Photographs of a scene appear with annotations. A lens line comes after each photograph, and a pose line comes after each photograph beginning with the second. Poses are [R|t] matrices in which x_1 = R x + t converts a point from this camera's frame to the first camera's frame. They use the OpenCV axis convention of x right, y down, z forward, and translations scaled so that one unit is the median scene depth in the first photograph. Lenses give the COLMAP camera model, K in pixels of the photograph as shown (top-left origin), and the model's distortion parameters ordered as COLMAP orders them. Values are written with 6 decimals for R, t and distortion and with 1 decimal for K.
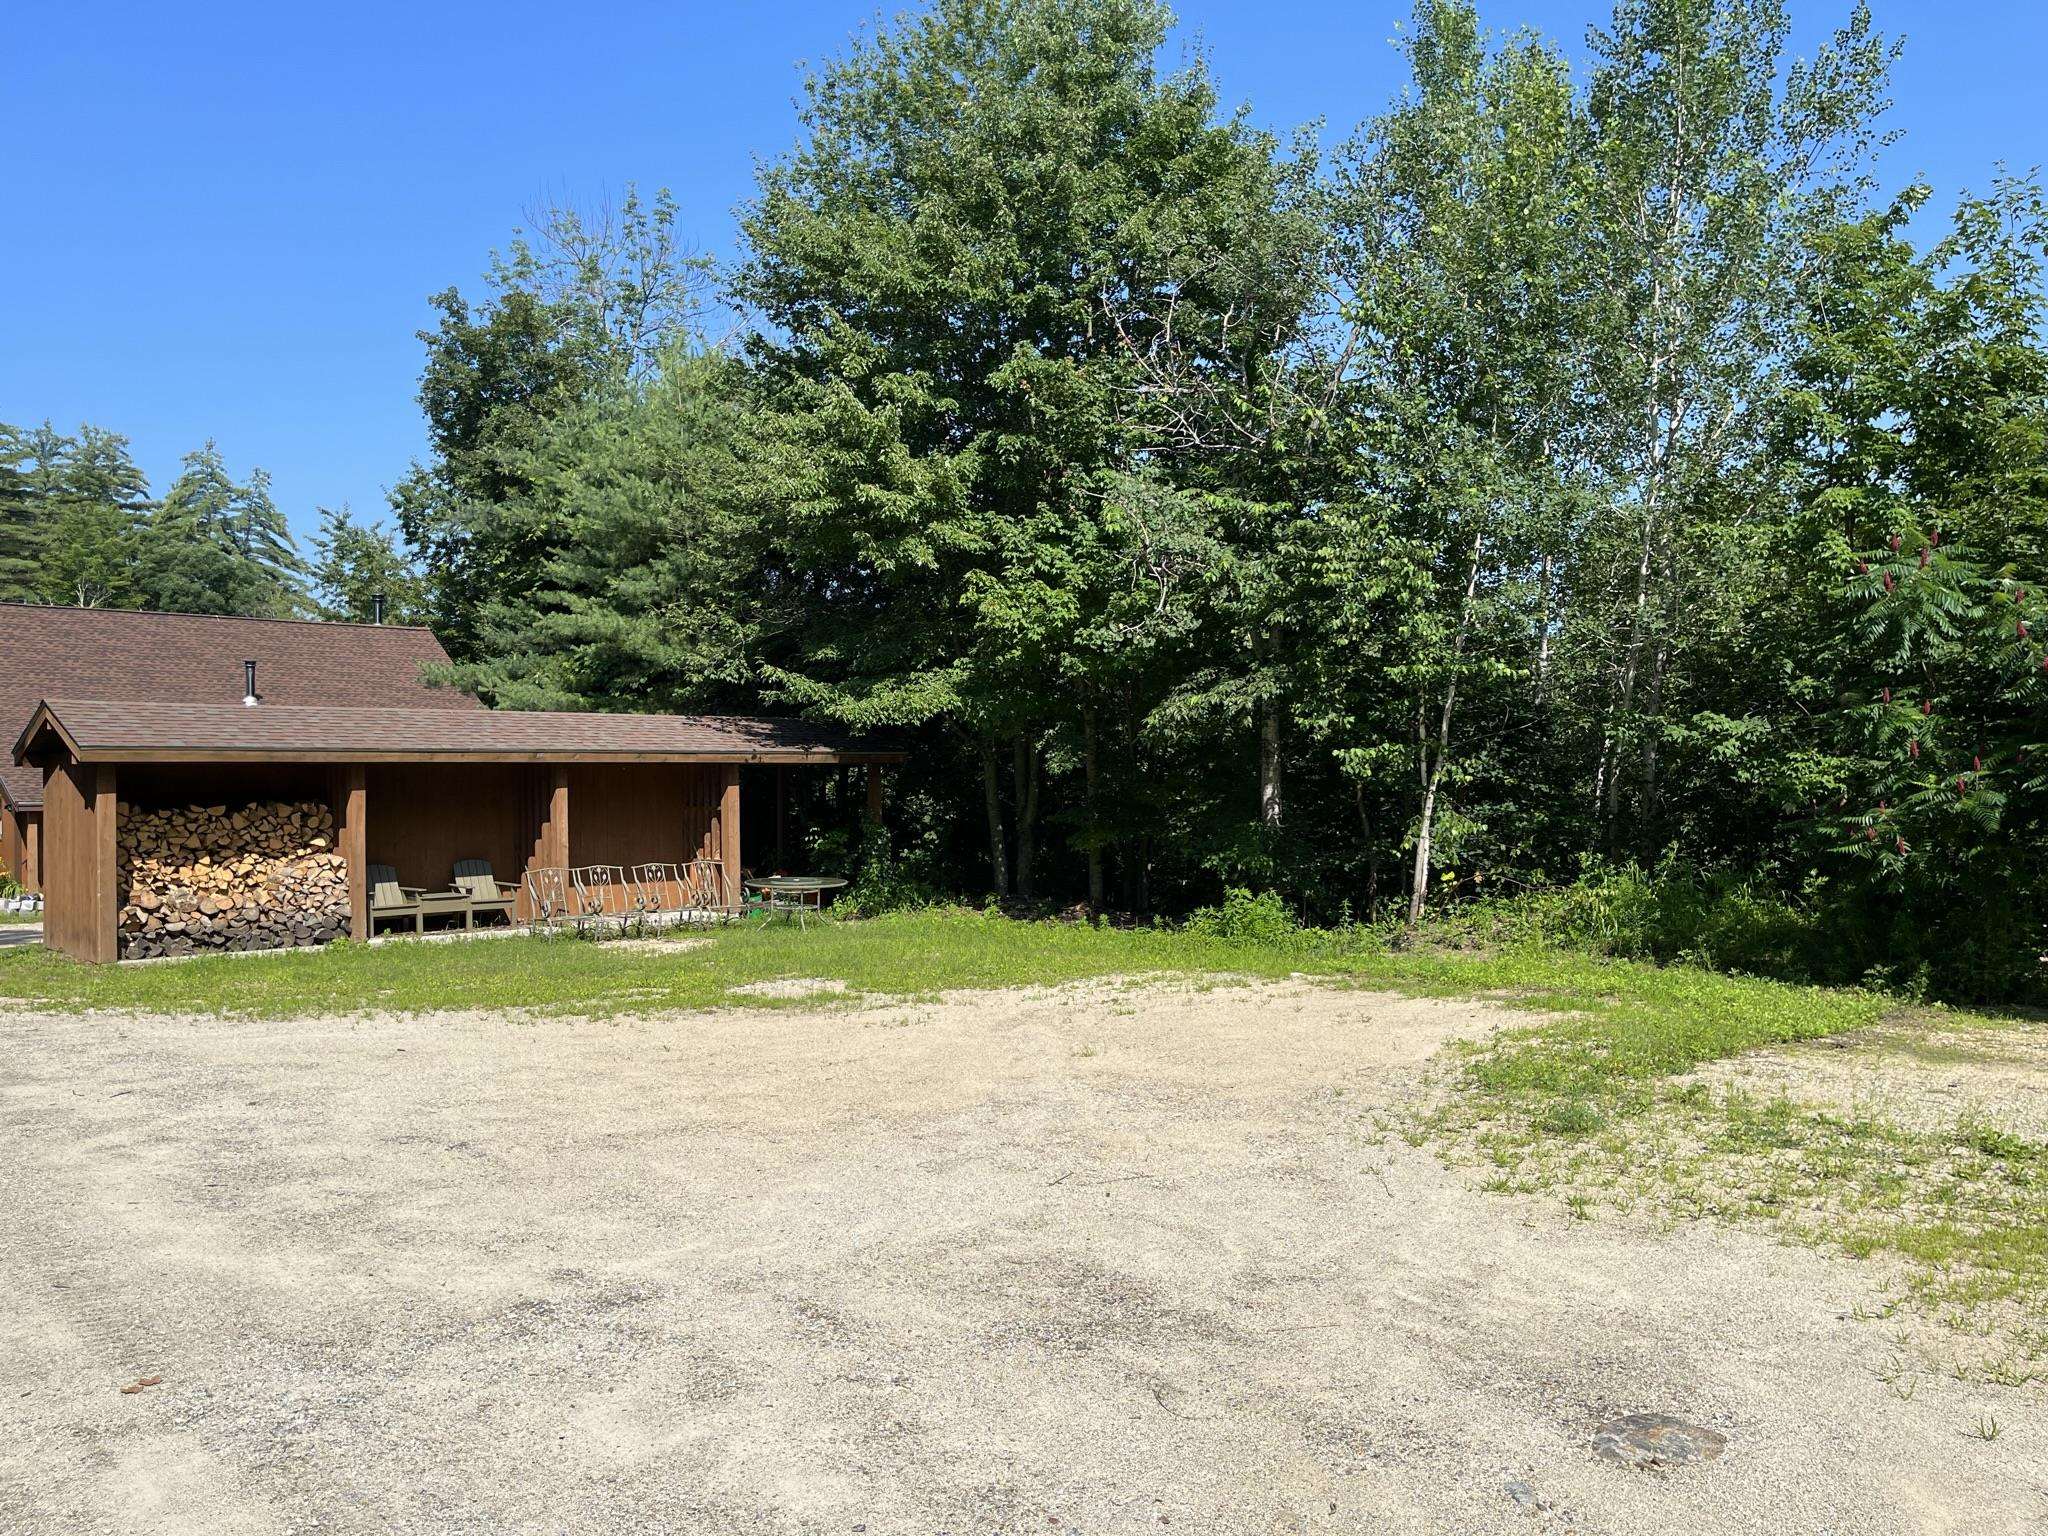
lens RADIAL K [[1527.7, 0, 1013.9], [0, 1527.7, 760.5], [0, 0, 1]] dist [0.046237, -0.063944]
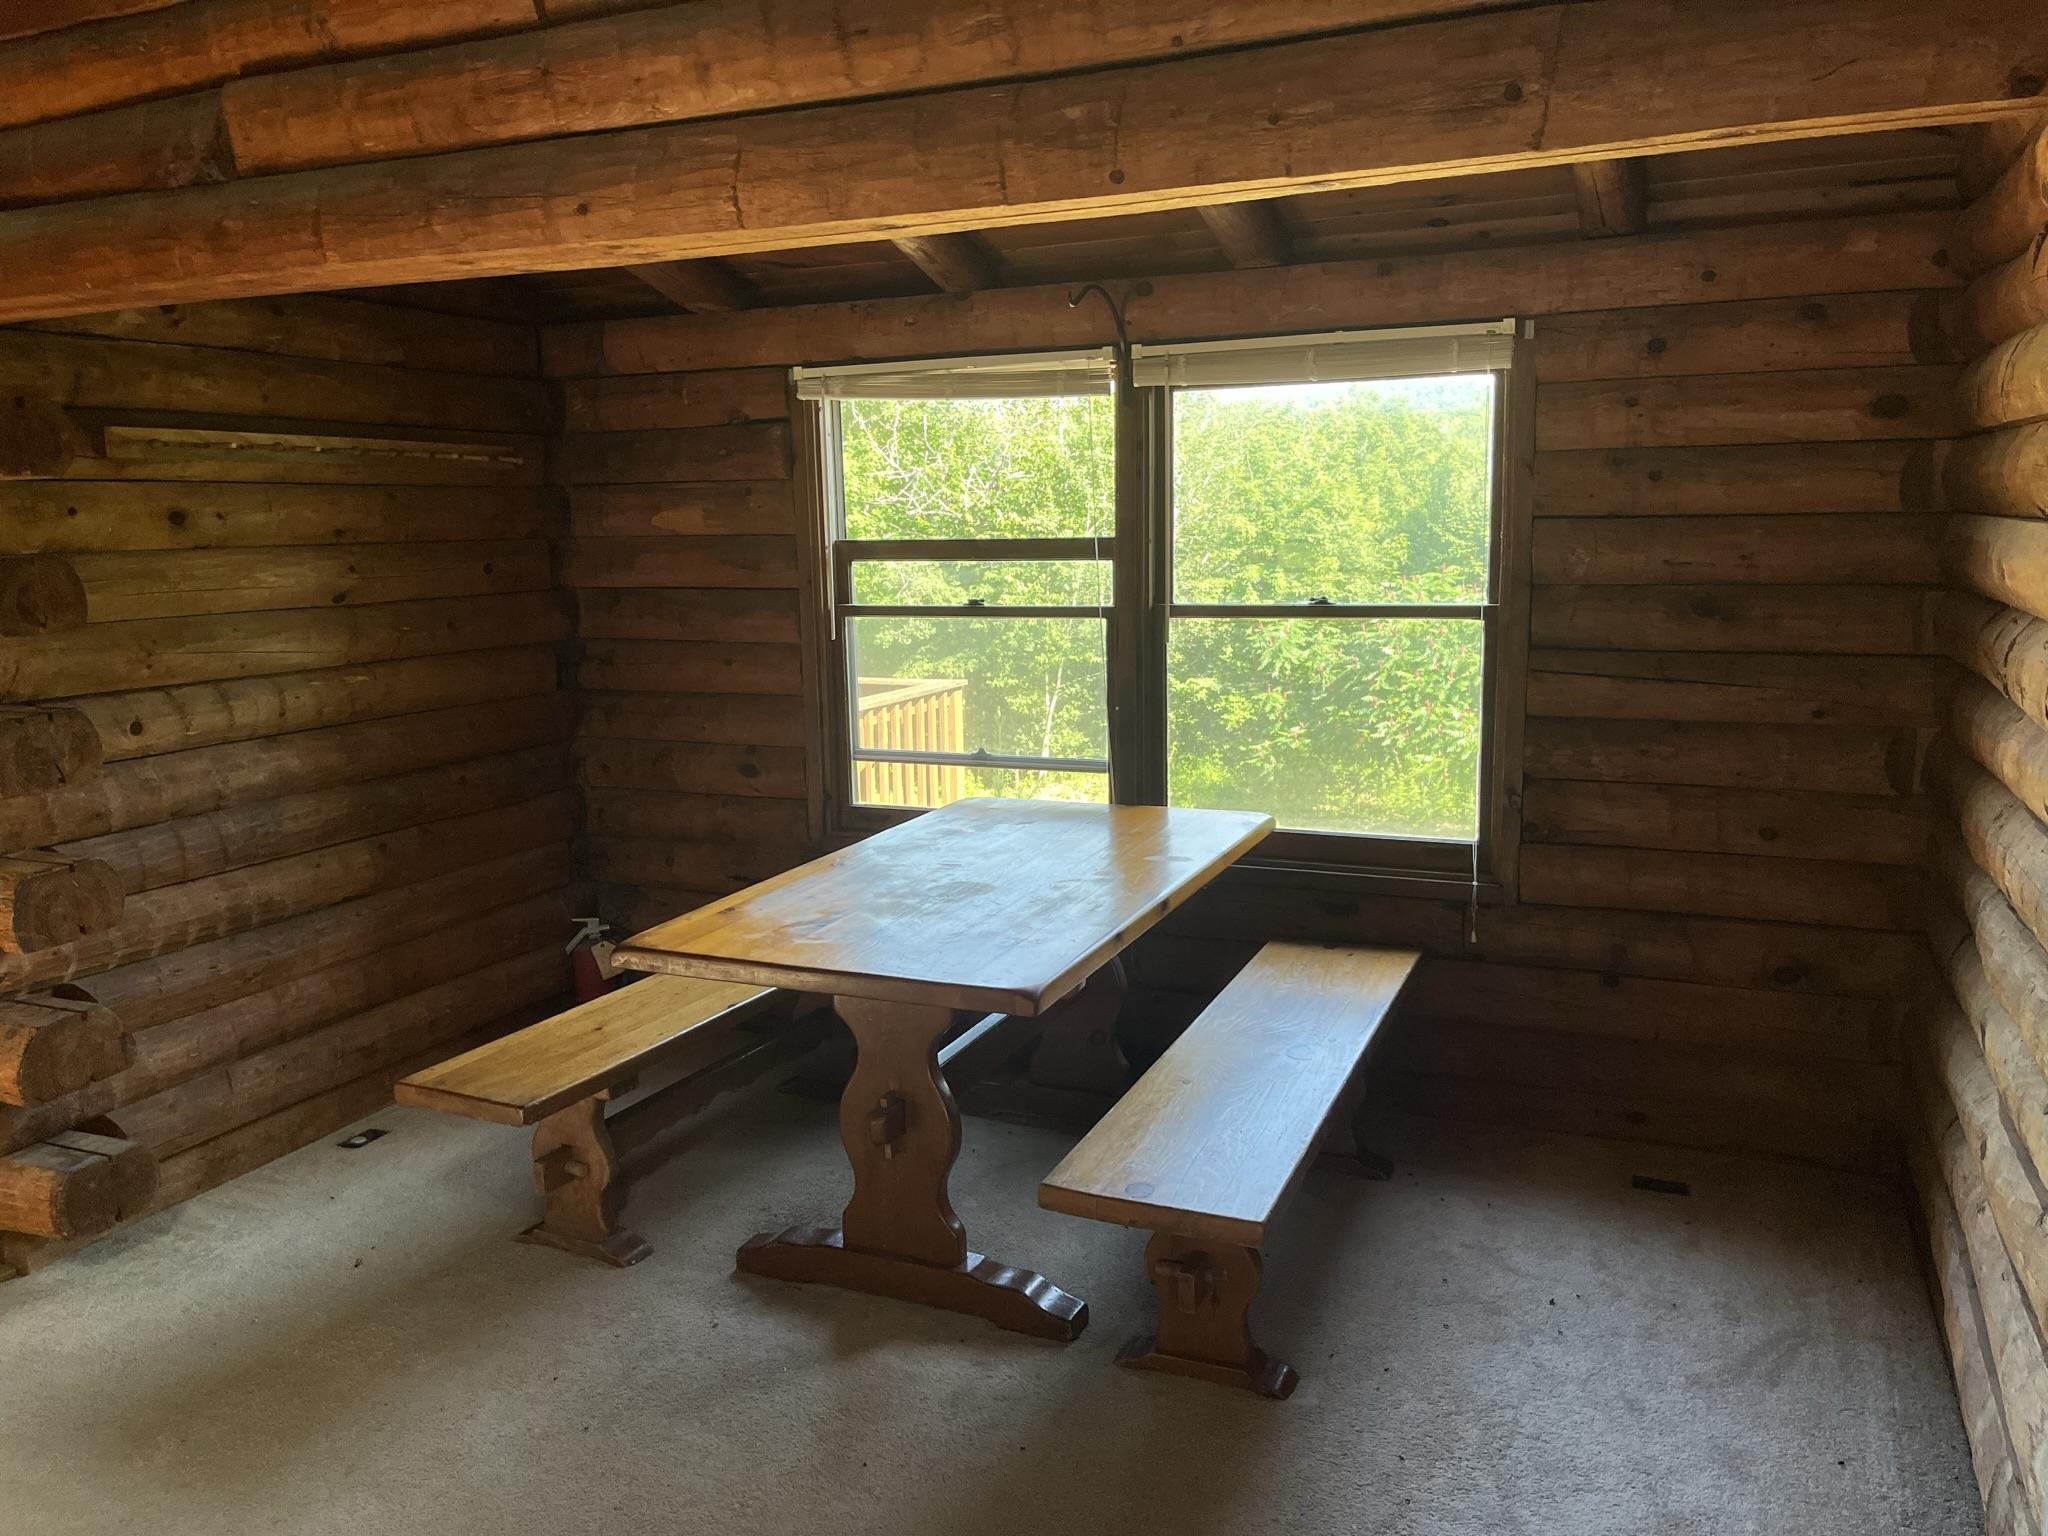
lens RADIAL K [[1527.7, 0, 1044.4], [0, 1527.7, 787.4], [0, 0, 1]] dist [0.046237, -0.063944]
pose [[0.942033, -0.064334, 0.329294, -0.326648], [0.004651, 0.983854, 0.178910, -0.209674], [-0.335487, -0.167008, 0.927123, -0.663207]]
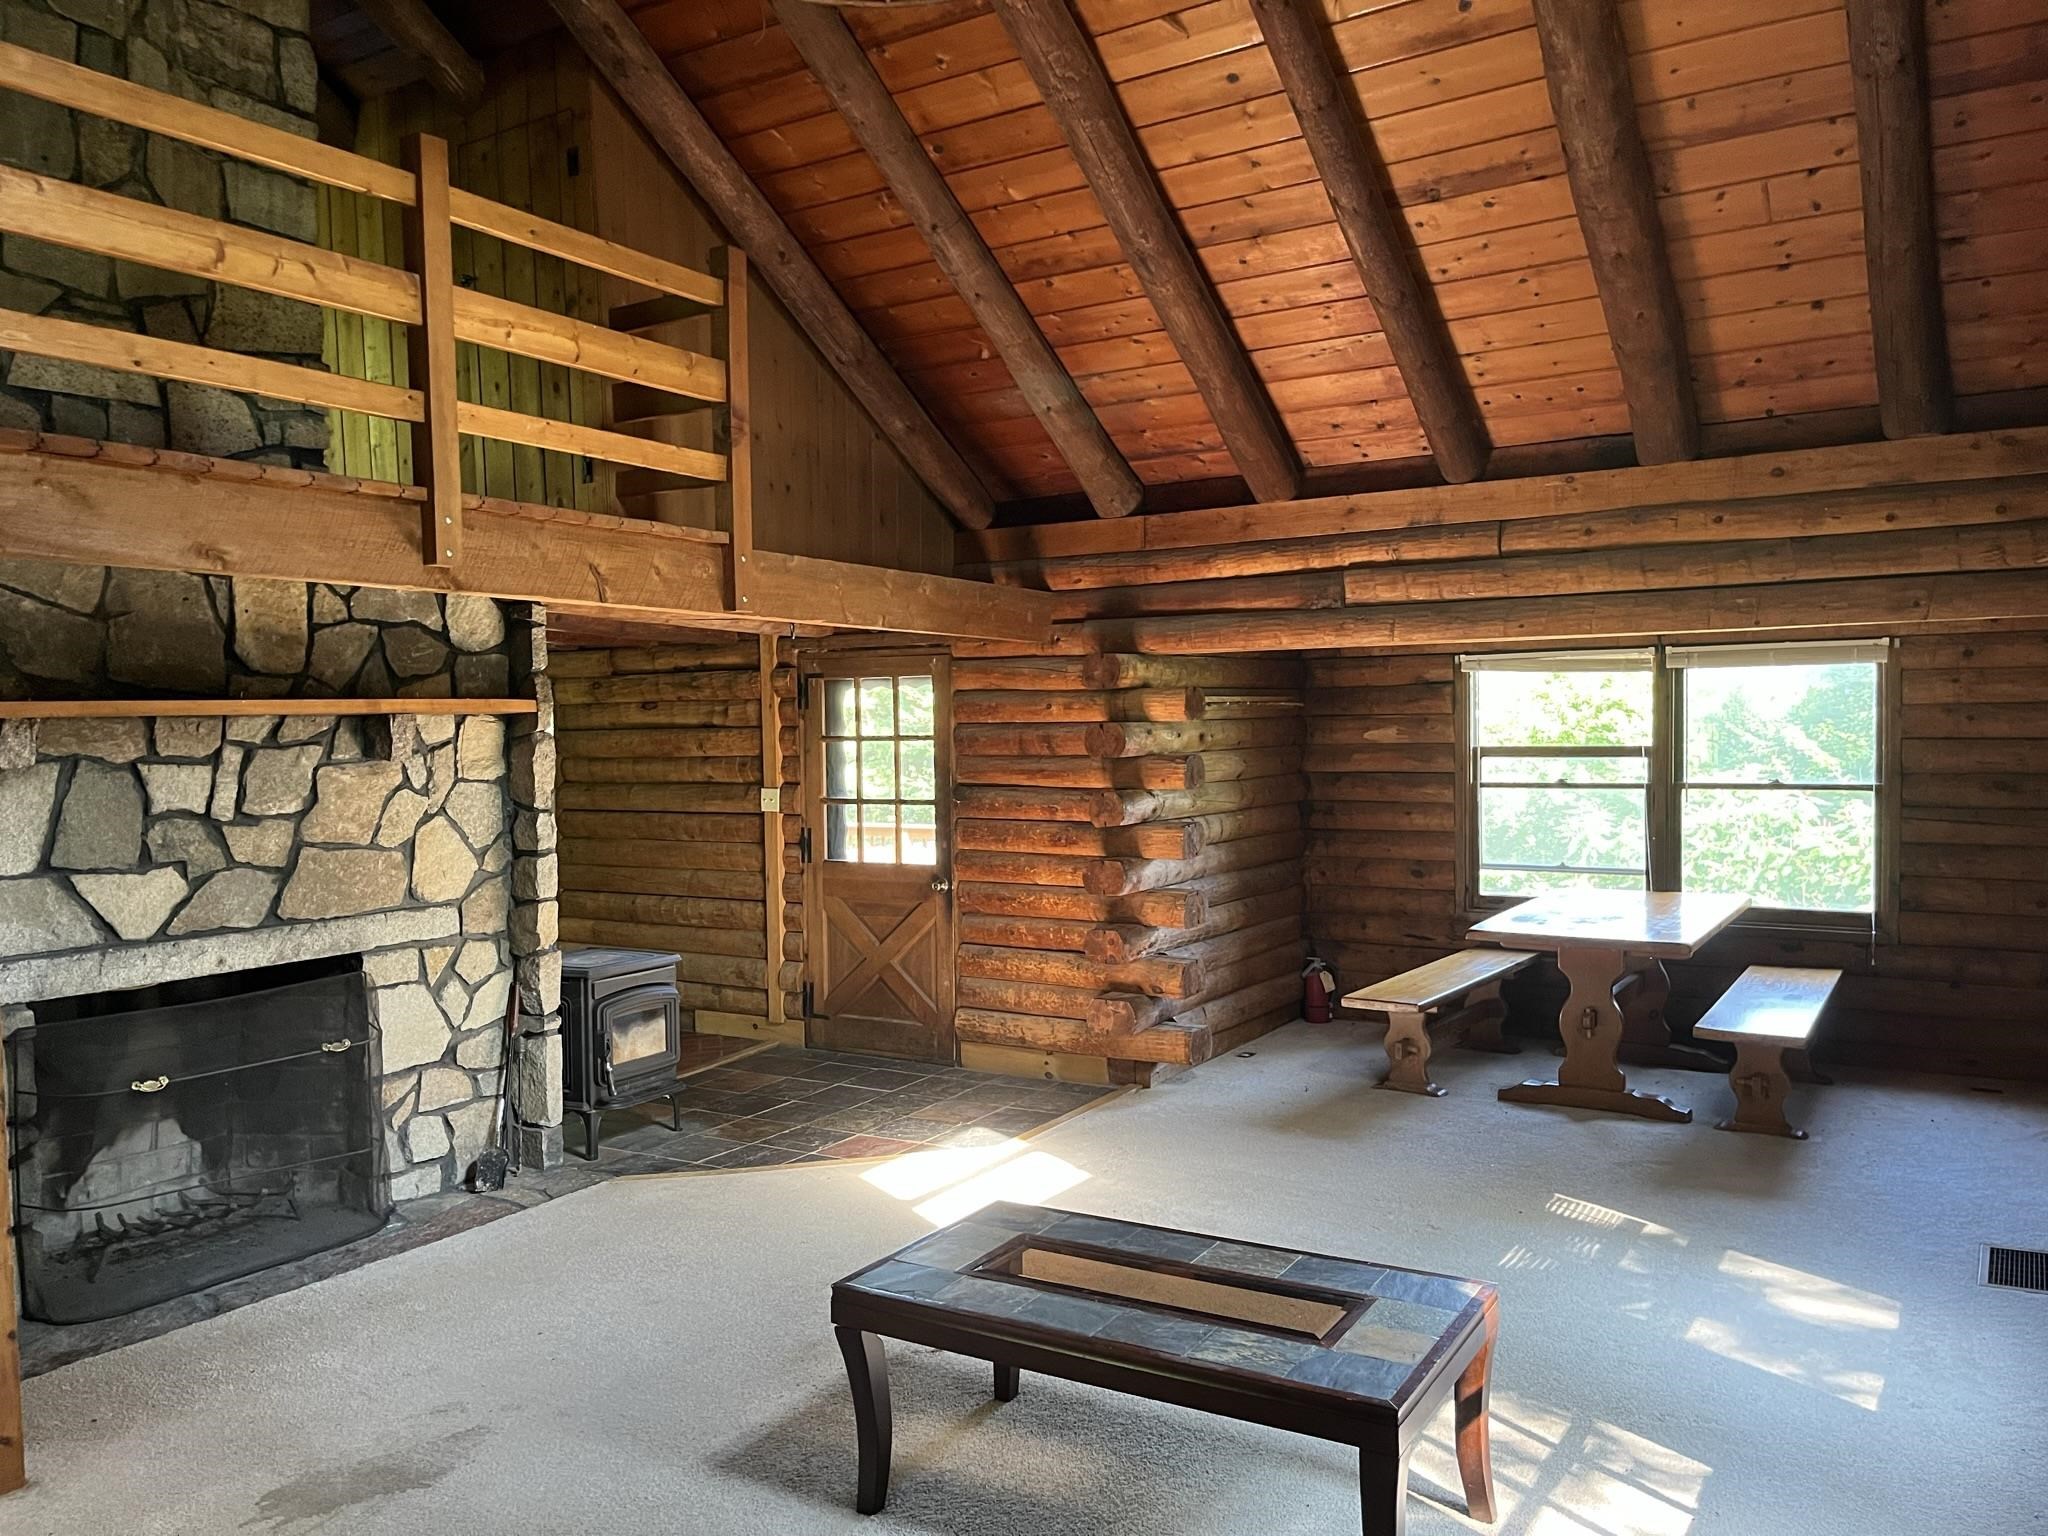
lens RADIAL K [[1527.7, 0, 1032.0], [0, 1527.7, 800.1], [0, 0, 1]] dist [0.046237, -0.063944]
pose [[0.984691, -0.014773, 0.173682, -0.465067], [0.004140, 0.998103, 0.061421, -0.216569], [-0.174260, -0.059761, 0.982885, -0.818241]]
